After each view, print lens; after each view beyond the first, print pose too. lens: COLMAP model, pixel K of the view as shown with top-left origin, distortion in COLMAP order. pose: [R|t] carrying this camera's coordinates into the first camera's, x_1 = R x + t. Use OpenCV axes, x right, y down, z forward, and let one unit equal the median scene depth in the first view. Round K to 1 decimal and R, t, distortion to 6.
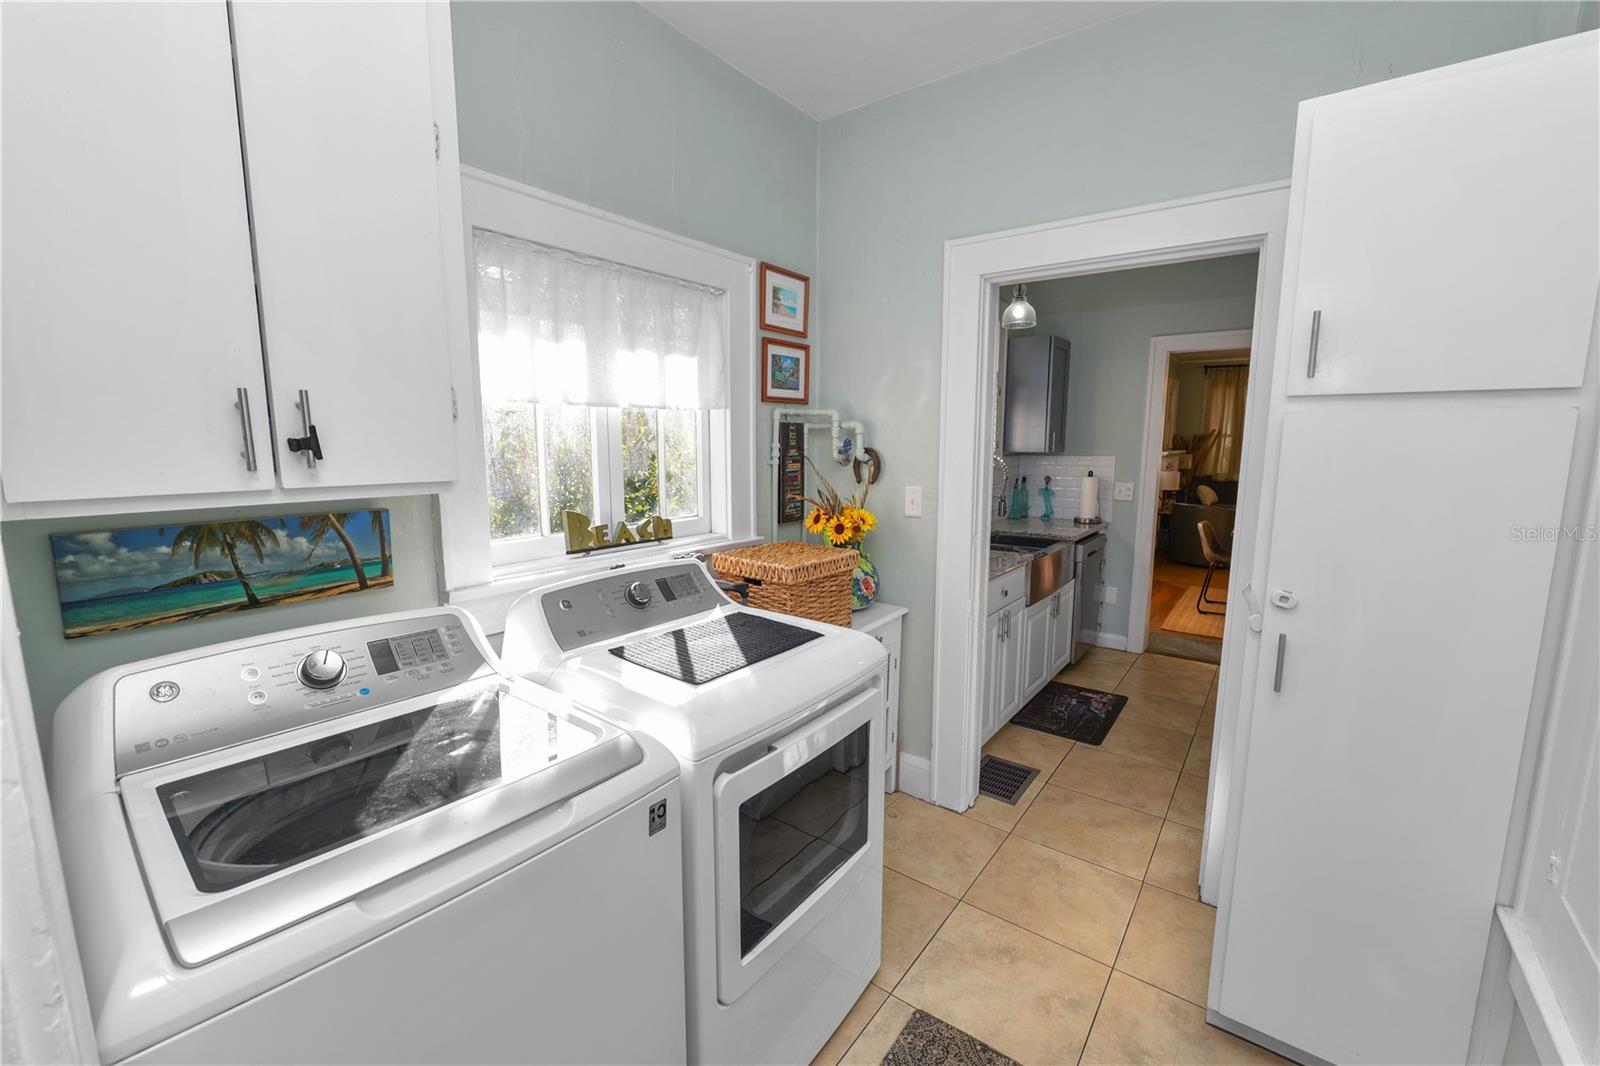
lens RADIAL K [[662.3, 0, 796.3], [0, 662.3, 535.6], [0, 0, 1]] dist [-0.010435, 0.001360]
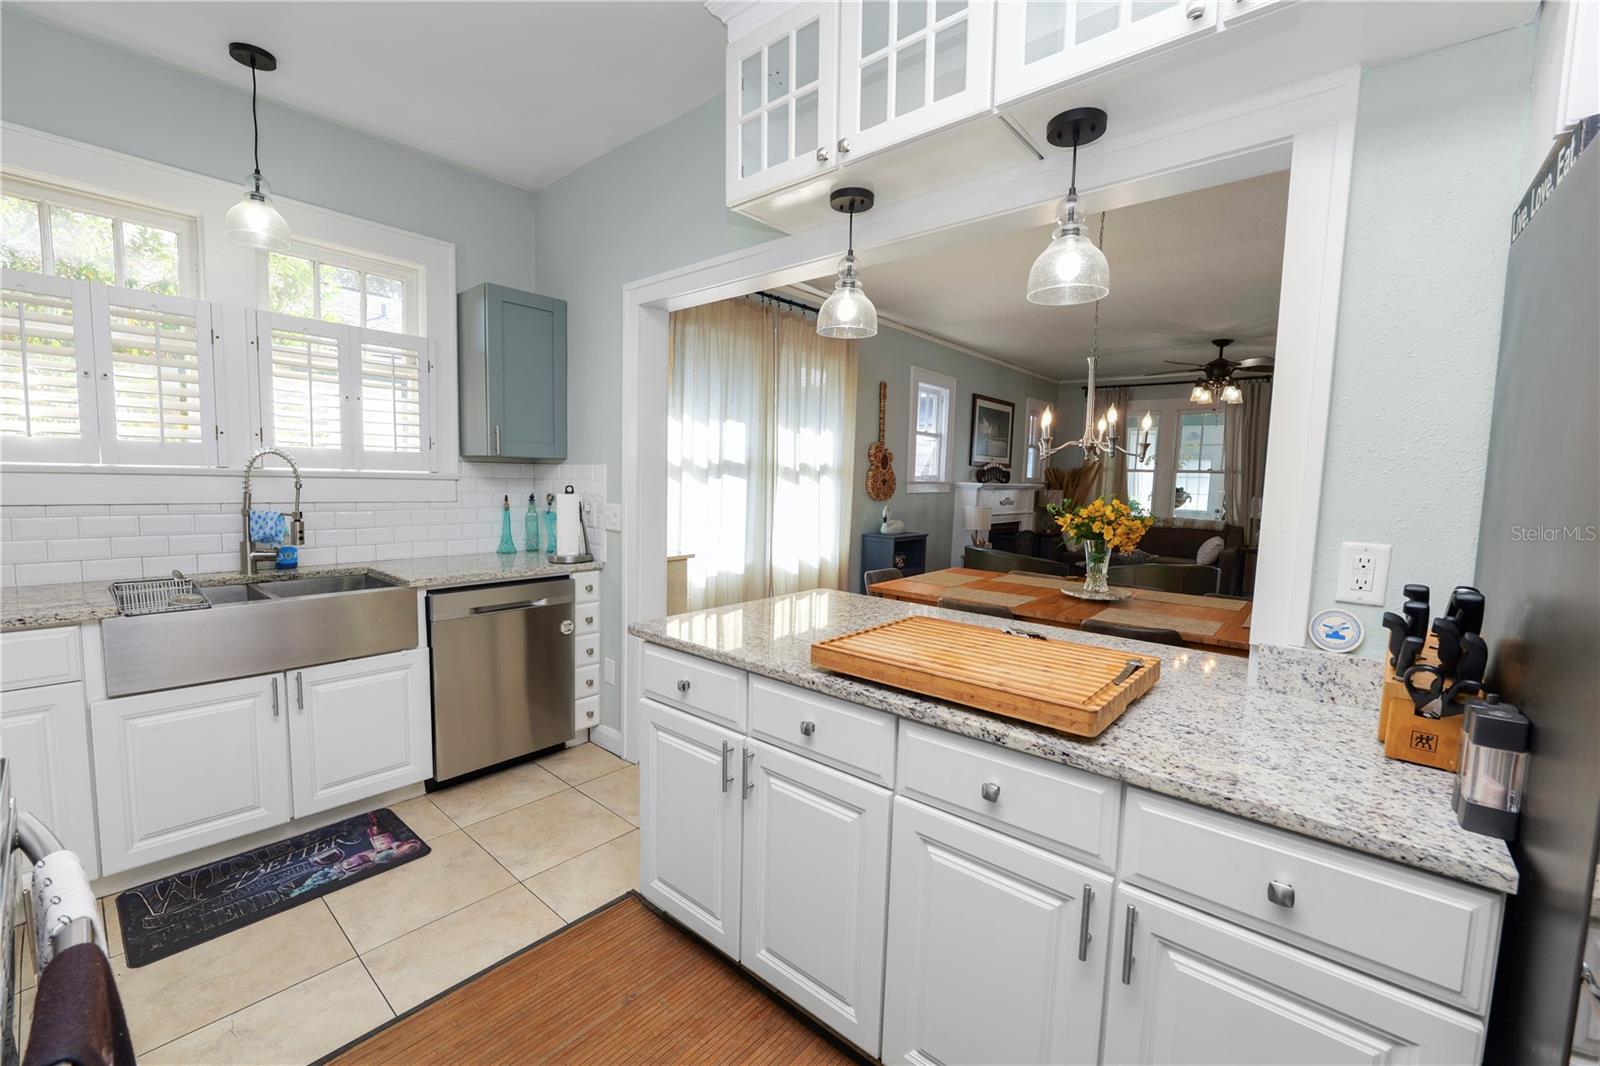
lens RADIAL K [[662.3, 0, 796.3], [0, 662.3, 535.6], [0, 0, 1]] dist [-0.010435, 0.001360]
pose [[0.997215, 0.033259, -0.066755, 1.011185], [-0.036883, 0.997870, -0.053814, -0.026228], [0.064823, 0.056127, 0.996317, 0.478008]]
